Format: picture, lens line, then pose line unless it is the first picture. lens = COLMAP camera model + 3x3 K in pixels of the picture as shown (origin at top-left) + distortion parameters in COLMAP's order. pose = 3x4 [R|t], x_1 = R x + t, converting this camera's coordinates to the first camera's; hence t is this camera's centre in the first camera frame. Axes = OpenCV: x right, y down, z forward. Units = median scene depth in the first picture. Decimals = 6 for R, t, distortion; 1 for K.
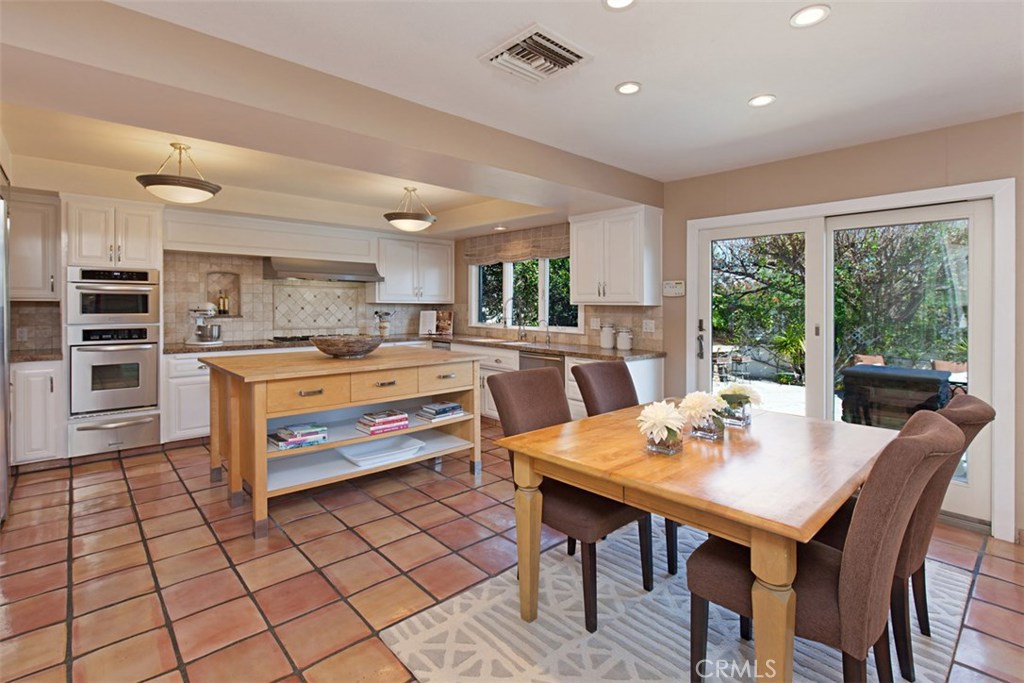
lens RADIAL K [[478.0, 0, 493.6], [0, 478.0, 301.7], [0, 0, 1]] dist [-0.000631, 0.000249]
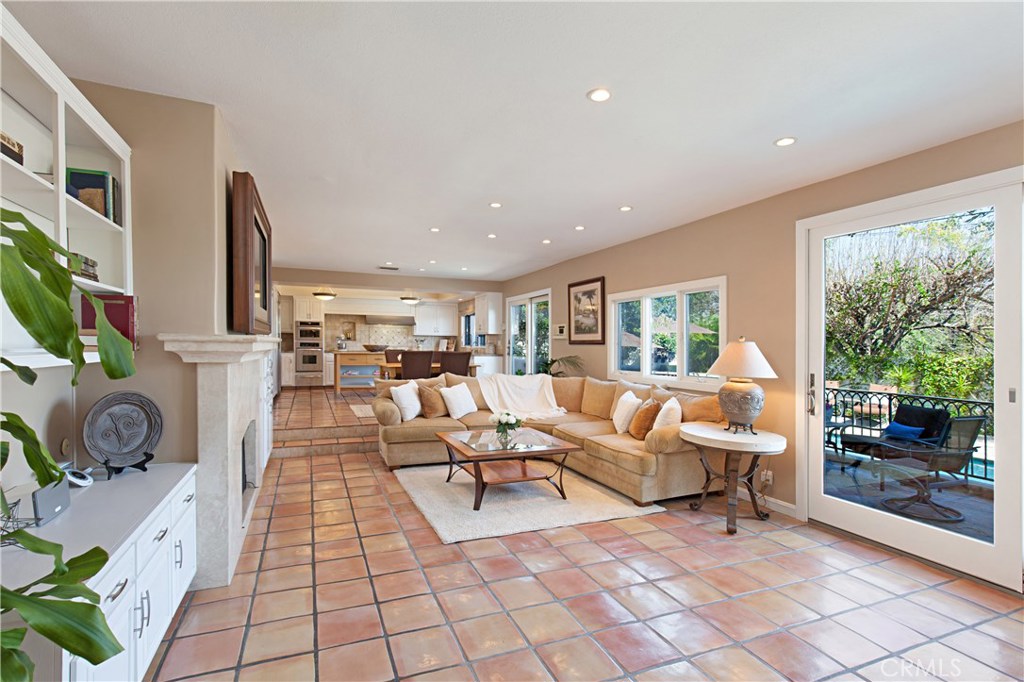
lens RADIAL K [[478.0, 0, 510.8], [0, 478.0, 345.2], [0, 0, 1]] dist [-0.000631, 0.000249]
pose [[0.942686, 0.002574, -0.333672, 1.054986], [-0.003142, 0.999994, -0.001165, 0.058555], [0.333667, 0.002147, 0.942688, -1.048338]]
